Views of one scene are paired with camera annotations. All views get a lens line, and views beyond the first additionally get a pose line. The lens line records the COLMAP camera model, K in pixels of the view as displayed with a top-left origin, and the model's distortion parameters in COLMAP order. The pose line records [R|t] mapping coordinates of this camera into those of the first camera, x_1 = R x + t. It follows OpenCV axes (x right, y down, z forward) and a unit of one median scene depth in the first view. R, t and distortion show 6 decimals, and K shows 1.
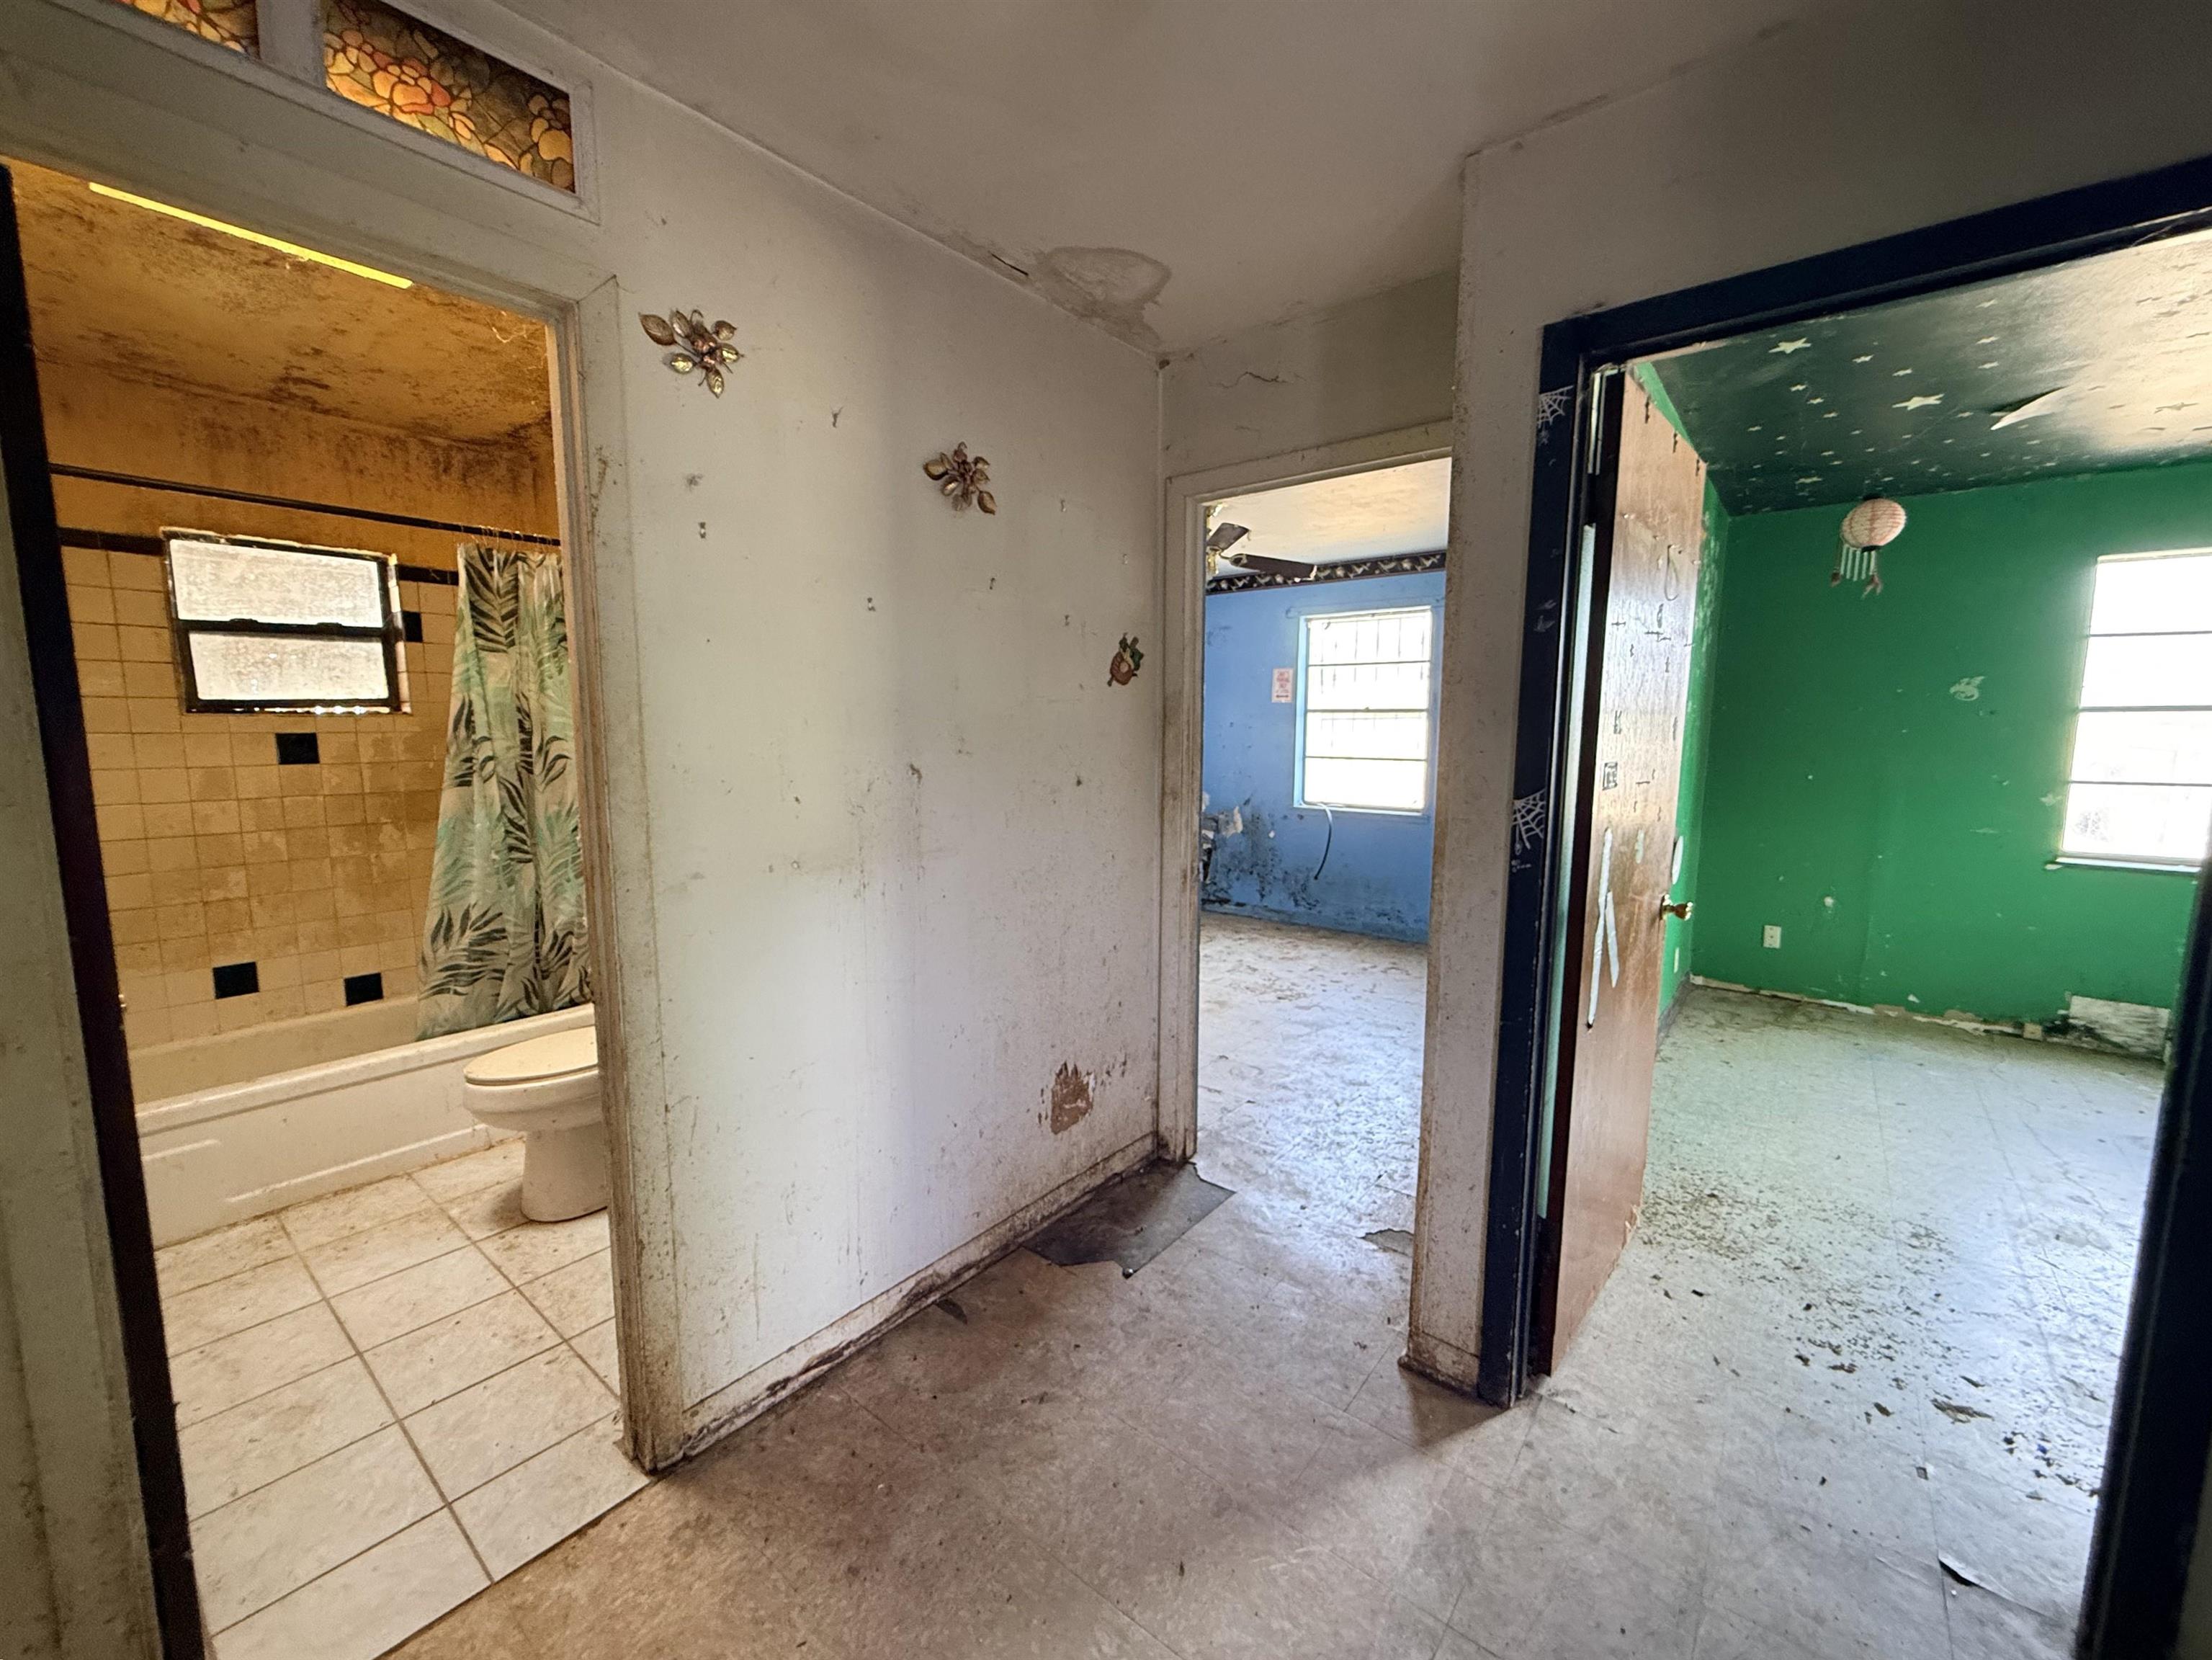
lens RADIAL K [[886.9, 0, 1100.7], [0, 886.9, 830.2], [0, 0, 1]] dist [0.002664, -0.000468]
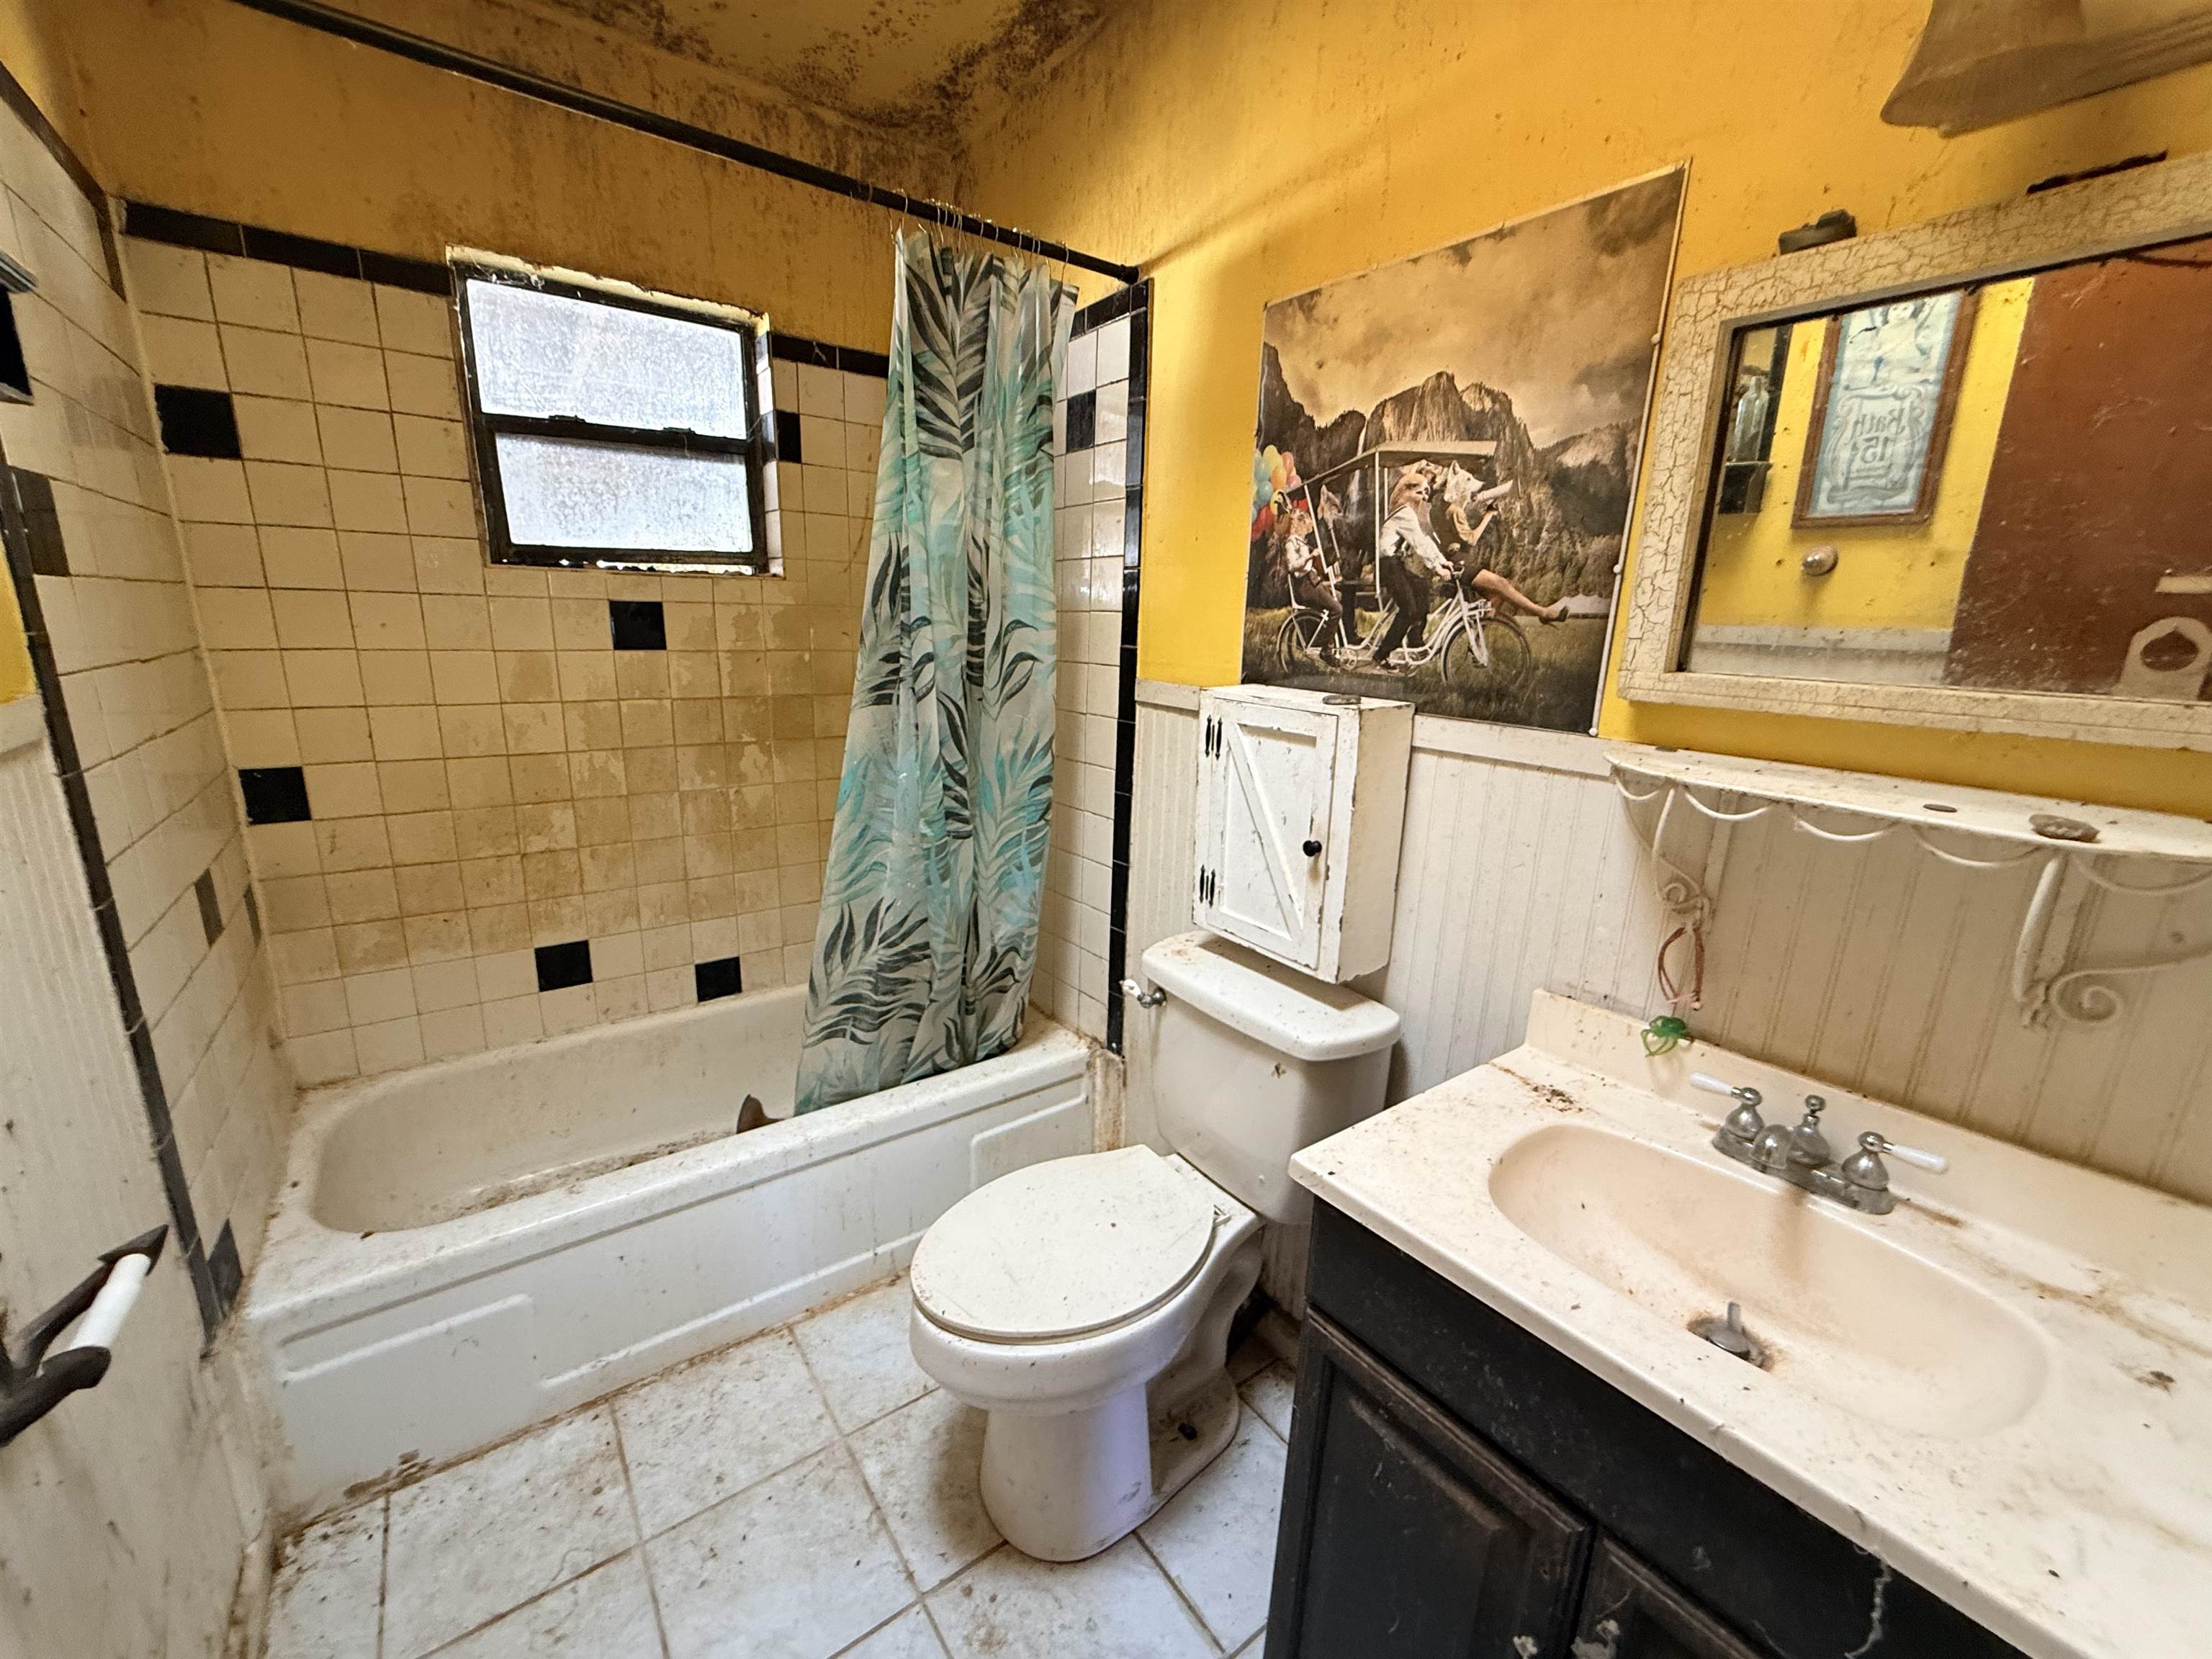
lens RADIAL K [[886.8, 0, 1111.1], [0, 886.8, 829.1], [0, 0, 1]] dist [0.002664, -0.000468]
pose [[0.967087, 0.090884, -0.237662, -0.413452], [-0.062631, 0.990322, 0.123854, -0.047736], [0.246619, -0.104892, 0.963419, 0.457715]]
